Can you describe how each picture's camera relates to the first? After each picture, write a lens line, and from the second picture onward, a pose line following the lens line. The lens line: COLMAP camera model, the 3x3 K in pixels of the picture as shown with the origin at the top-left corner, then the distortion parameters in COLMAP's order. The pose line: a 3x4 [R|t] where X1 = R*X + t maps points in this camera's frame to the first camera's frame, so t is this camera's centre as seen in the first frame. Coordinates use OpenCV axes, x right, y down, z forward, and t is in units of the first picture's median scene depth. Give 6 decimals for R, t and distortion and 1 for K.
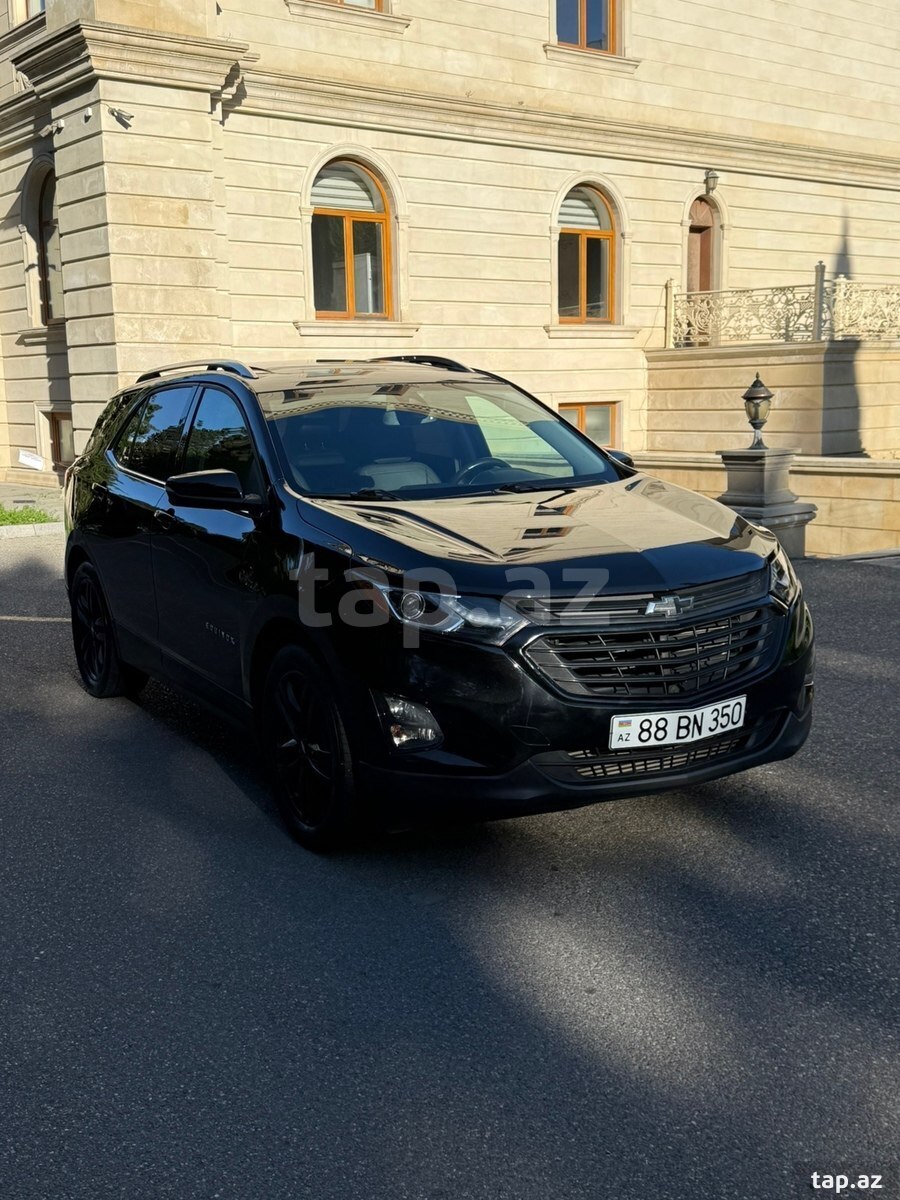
lens RADIAL K [[1304.4, 0, 450.0], [0, 1304.4, 600.0], [0, 0, 1]] dist [0.344405, -0.807236]
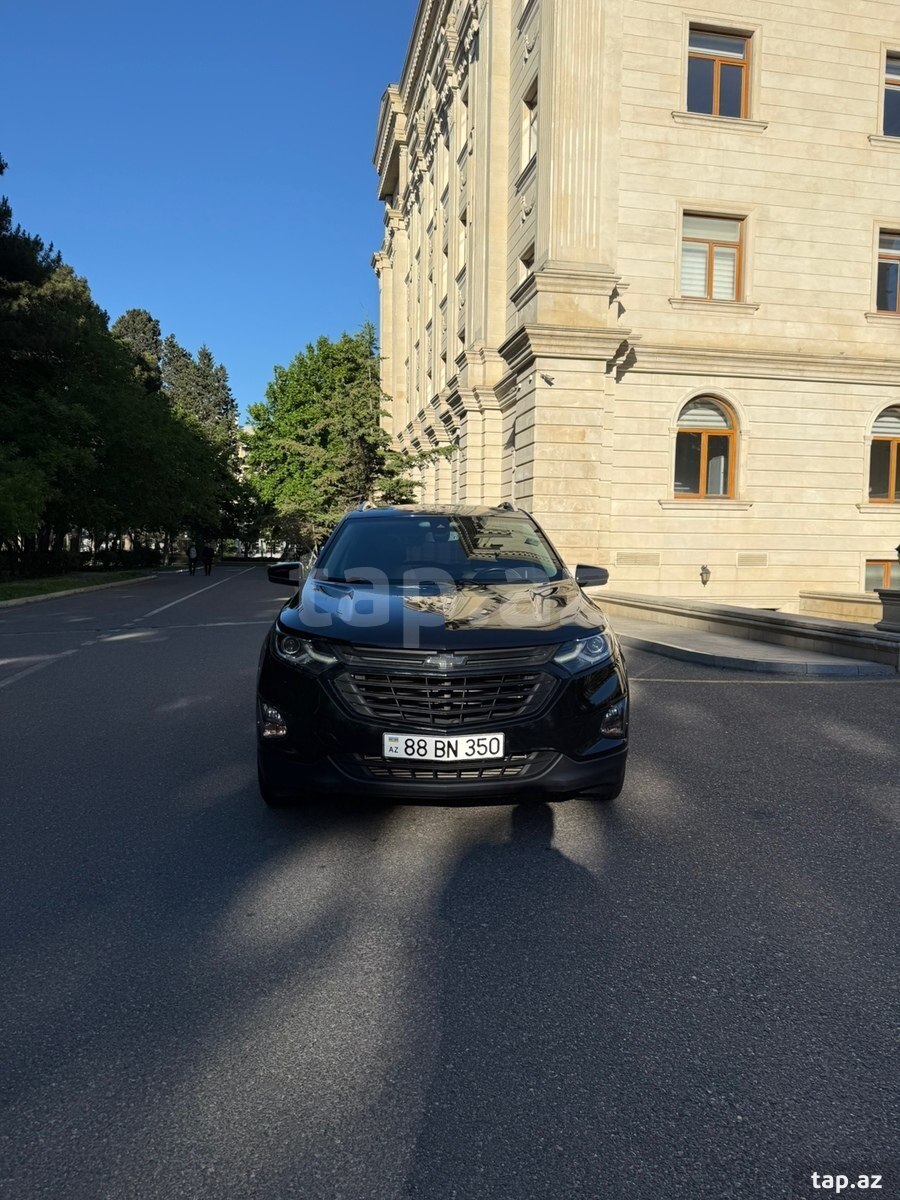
lens RADIAL K [[857.1, 0, 457.7], [0, 857.1, 607.2], [0, 0, 1]] dist [0.036551, -0.049039]
pose [[0.894280, 0.060393, -0.443413, 0.119087], [-0.101107, 0.992498, -0.068737, 0.001800], [0.435935, 0.106302, 0.893678, 0.038233]]
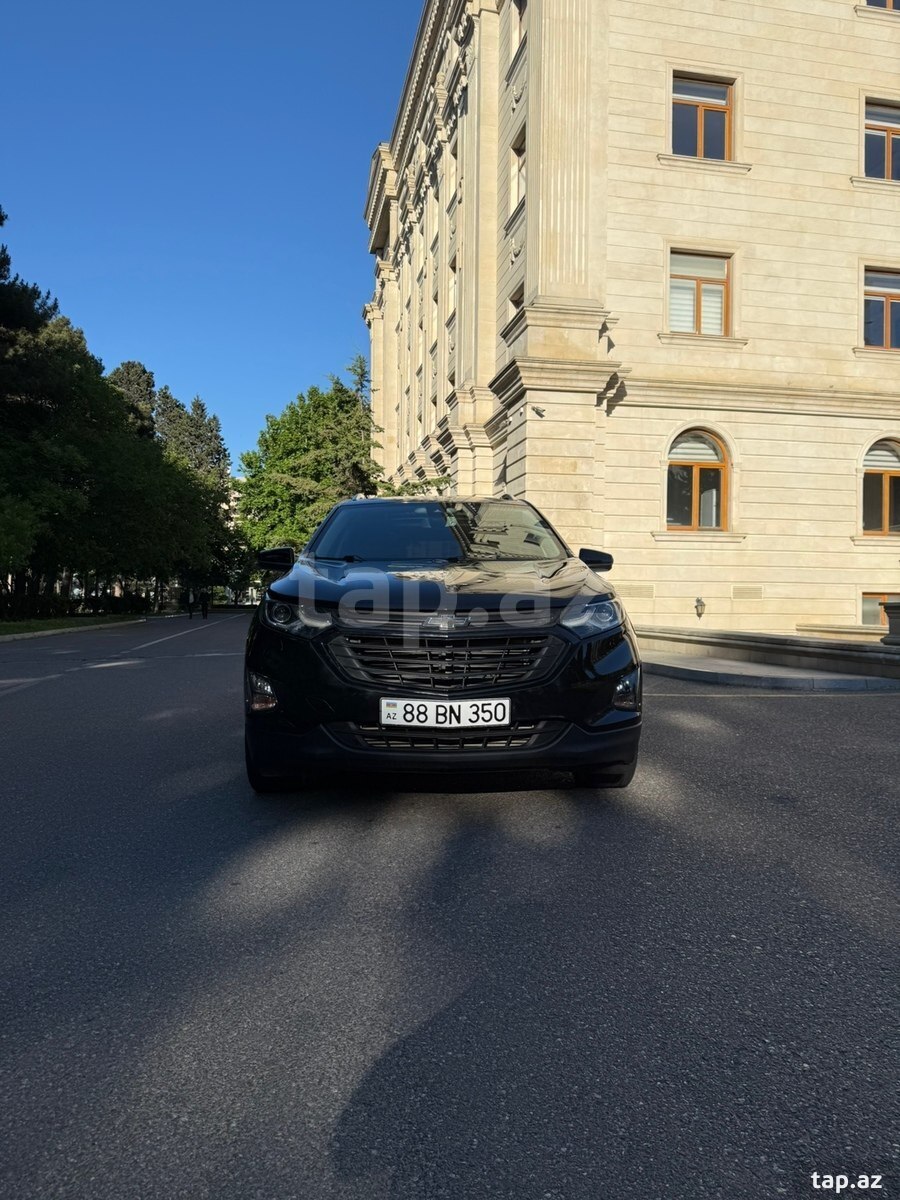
lens RADIAL K [[856.1, 0, 444.9], [0, 856.1, 603.9], [0, 0, 1]] dist [0.049246, -0.076014]
pose [[0.893227, 0.029348, -0.448646, 0.112479], [-0.097938, 0.986606, -0.130450, 0.020139], [0.438809, 0.160461, 0.884138, 0.050080]]
